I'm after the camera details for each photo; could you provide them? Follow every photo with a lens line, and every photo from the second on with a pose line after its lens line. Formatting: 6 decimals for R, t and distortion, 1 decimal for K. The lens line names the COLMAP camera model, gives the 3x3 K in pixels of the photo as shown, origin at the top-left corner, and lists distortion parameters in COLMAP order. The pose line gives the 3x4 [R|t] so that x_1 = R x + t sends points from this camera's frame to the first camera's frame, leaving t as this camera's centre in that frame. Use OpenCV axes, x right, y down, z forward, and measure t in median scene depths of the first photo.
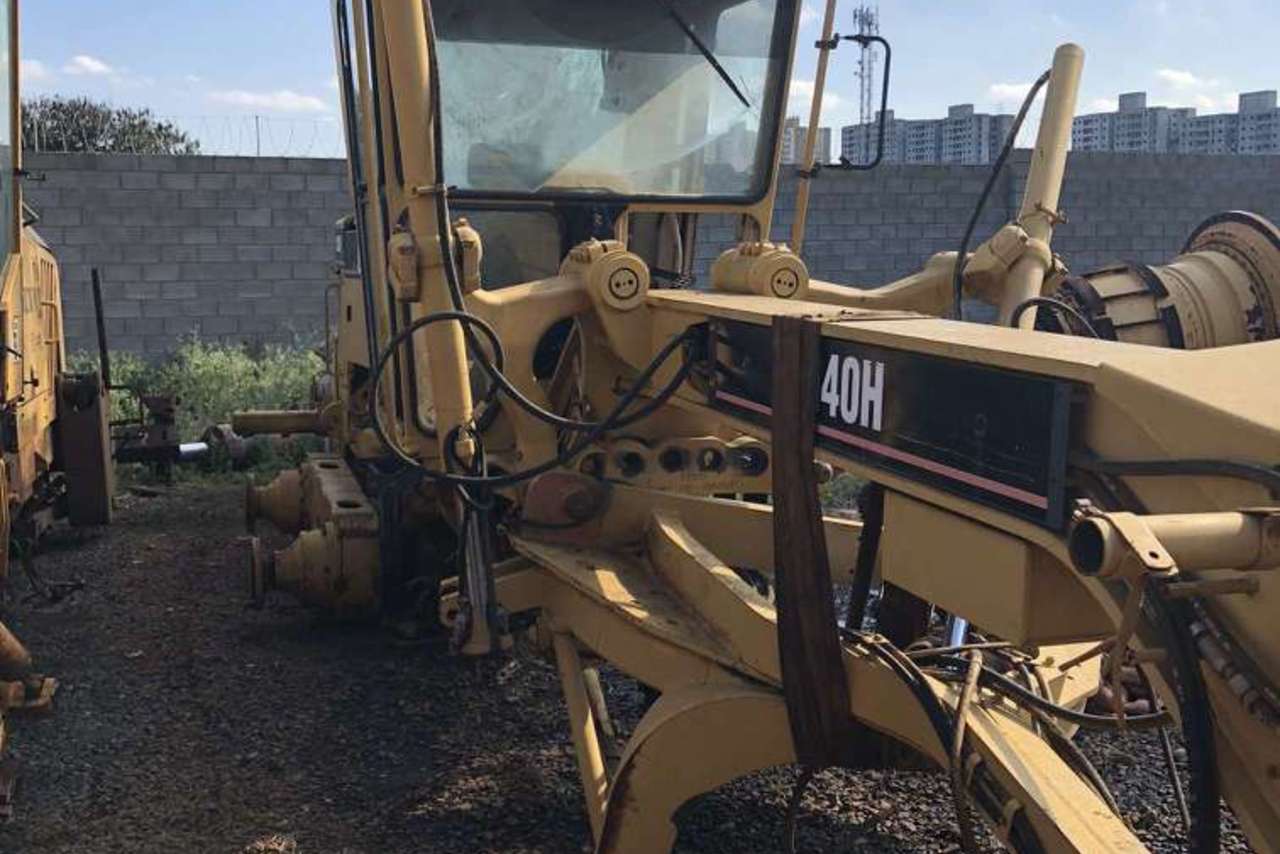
lens RADIAL K [[1332.7, 0, 601.8], [0, 1332.7, 424.6], [0, 0, 1]] dist [0.146983, -0.434761]
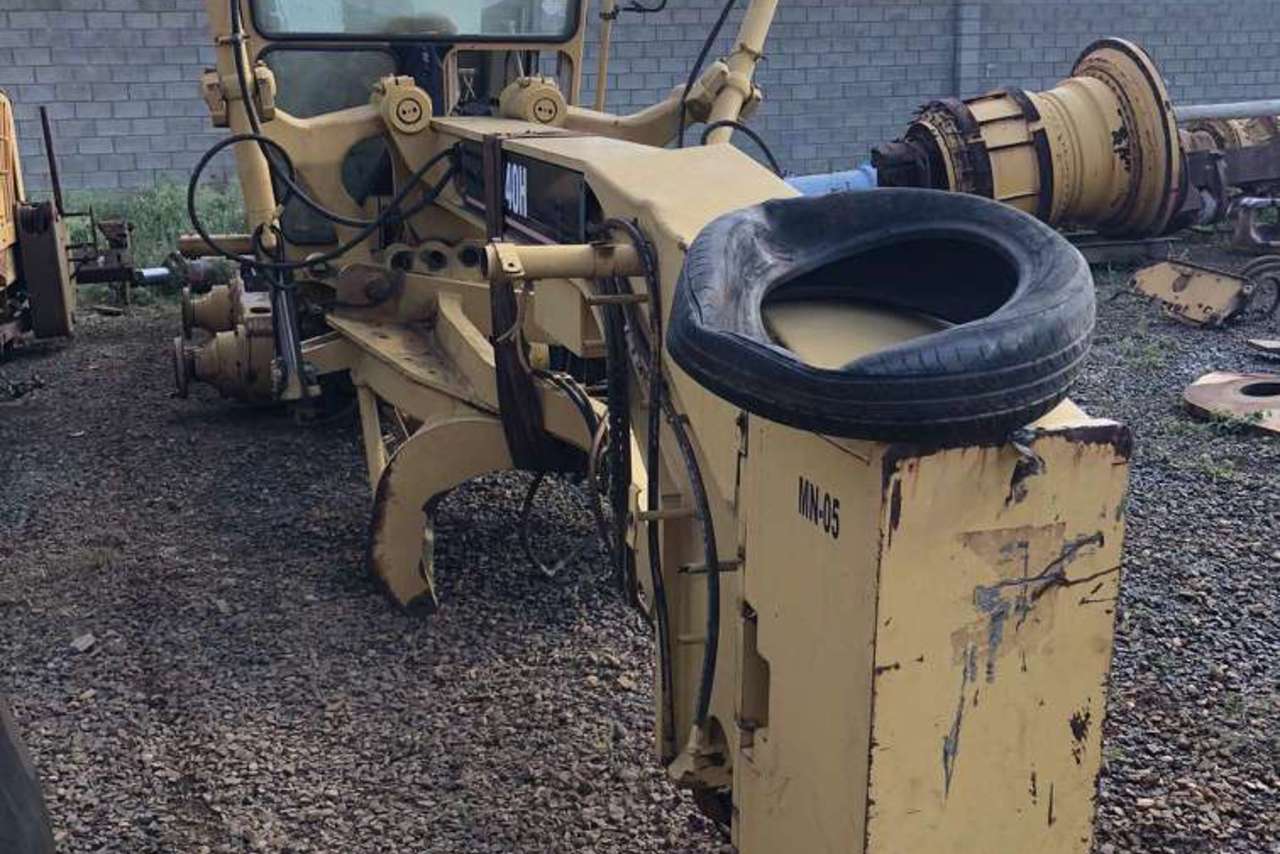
lens RADIAL K [[1332.7, 0, 601.8], [0, 1332.7, 424.6], [0, 0, 1]] dist [0.146983, -0.434761]
pose [[0.999890, -0.009744, -0.011155, 0.162292], [0.011015, 0.992683, 0.120250, 0.028480], [0.009902, -0.120360, 0.992681, -0.224765]]
